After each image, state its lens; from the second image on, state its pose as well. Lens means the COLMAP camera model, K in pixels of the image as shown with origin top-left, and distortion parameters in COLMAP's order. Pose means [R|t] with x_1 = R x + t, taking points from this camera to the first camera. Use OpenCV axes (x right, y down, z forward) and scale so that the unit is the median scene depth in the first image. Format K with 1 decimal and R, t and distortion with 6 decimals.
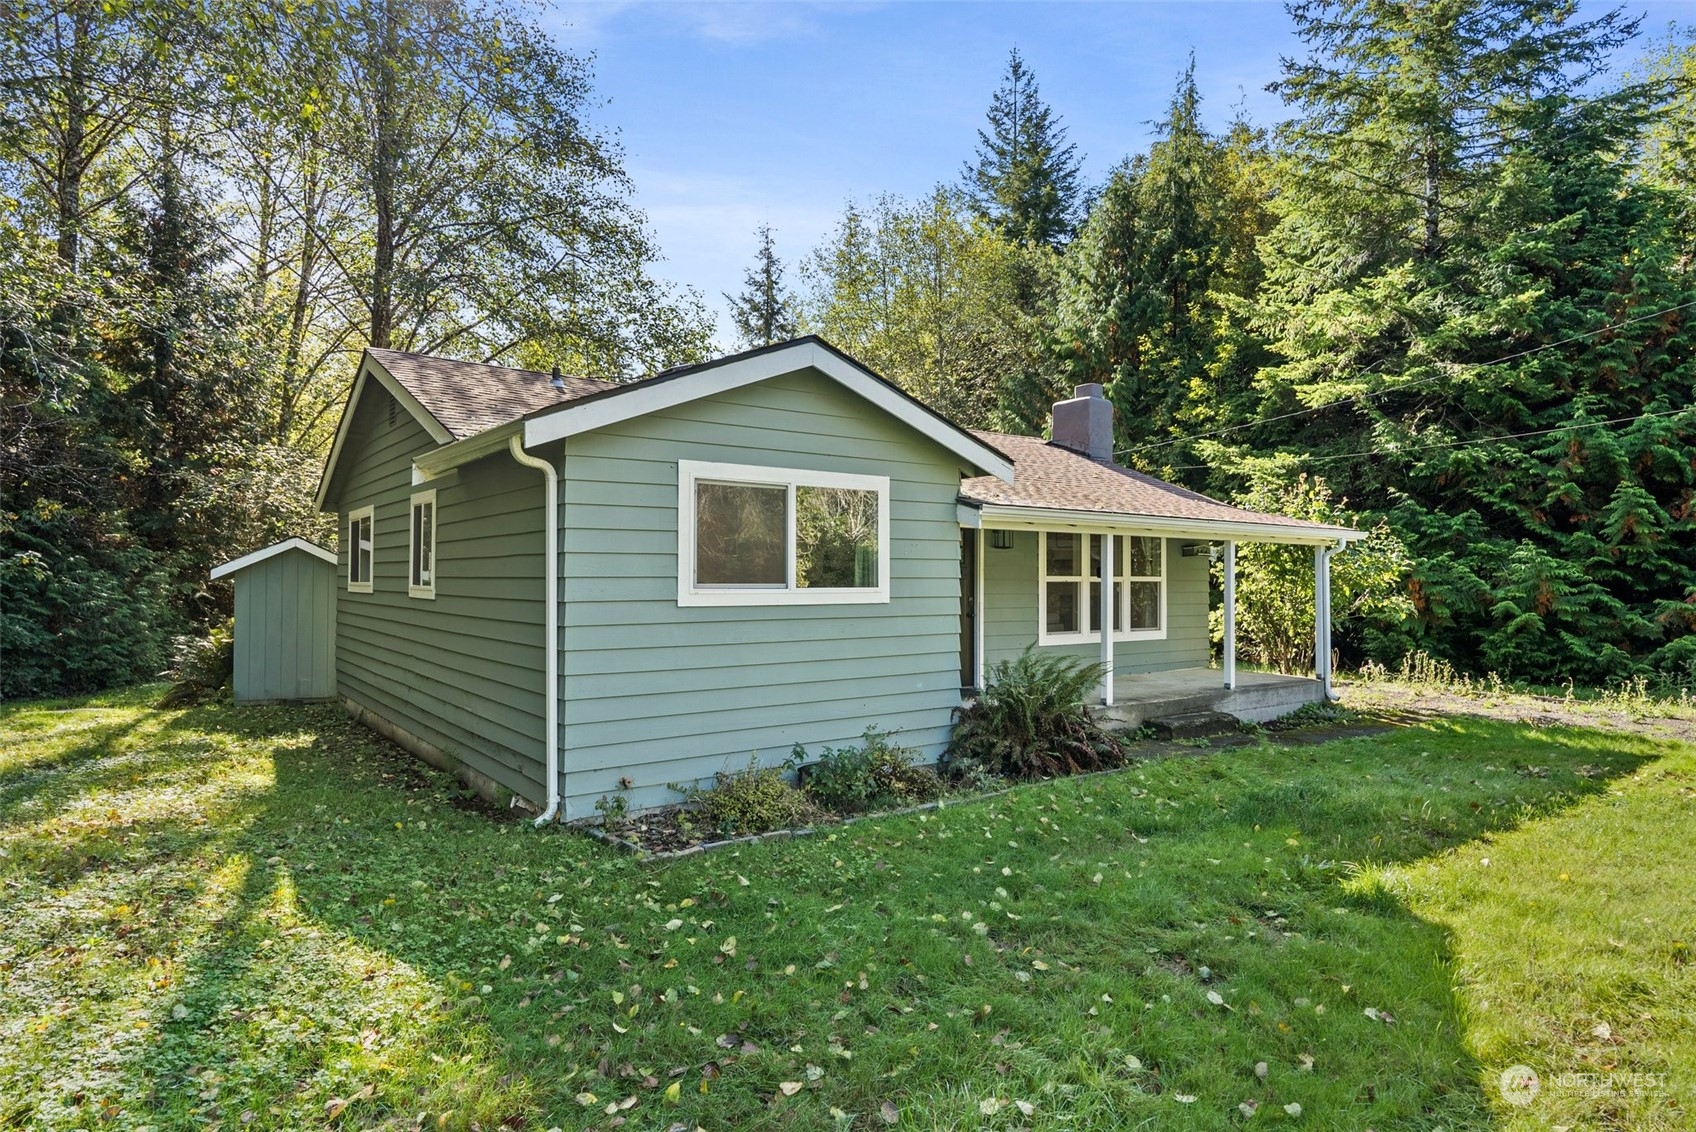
lens RADIAL K [[969.9, 0, 848.0], [0, 969.9, 566.0], [0, 0, 1]] dist [0.003998, 0.000379]
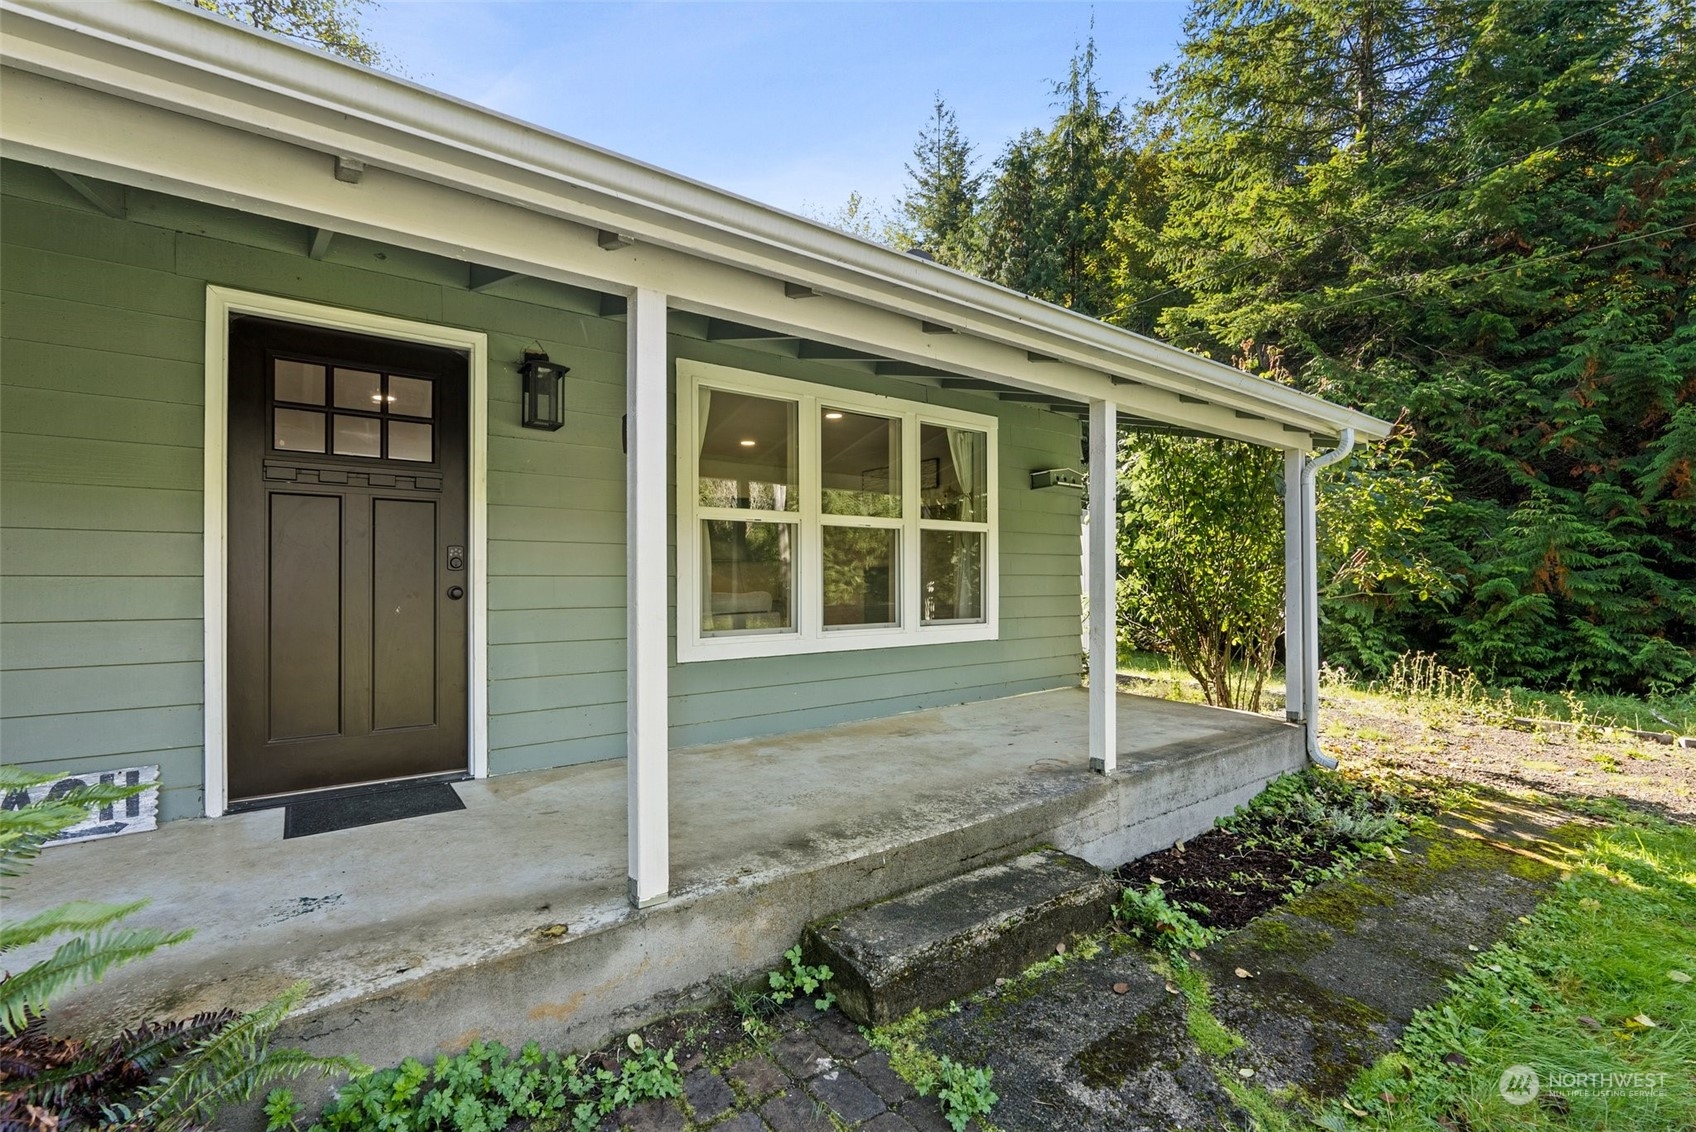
lens RADIAL K [[749.6, 0, 838.8], [0, 749.6, 578.0], [0, 0, 1]] dist [0.000467, 0.000078]
pose [[0.999987, -0.004553, -0.002086, 0.172898], [0.004582, 0.999890, 0.014119, 0.025050], [0.002022, -0.014128, 0.999898, 0.418854]]
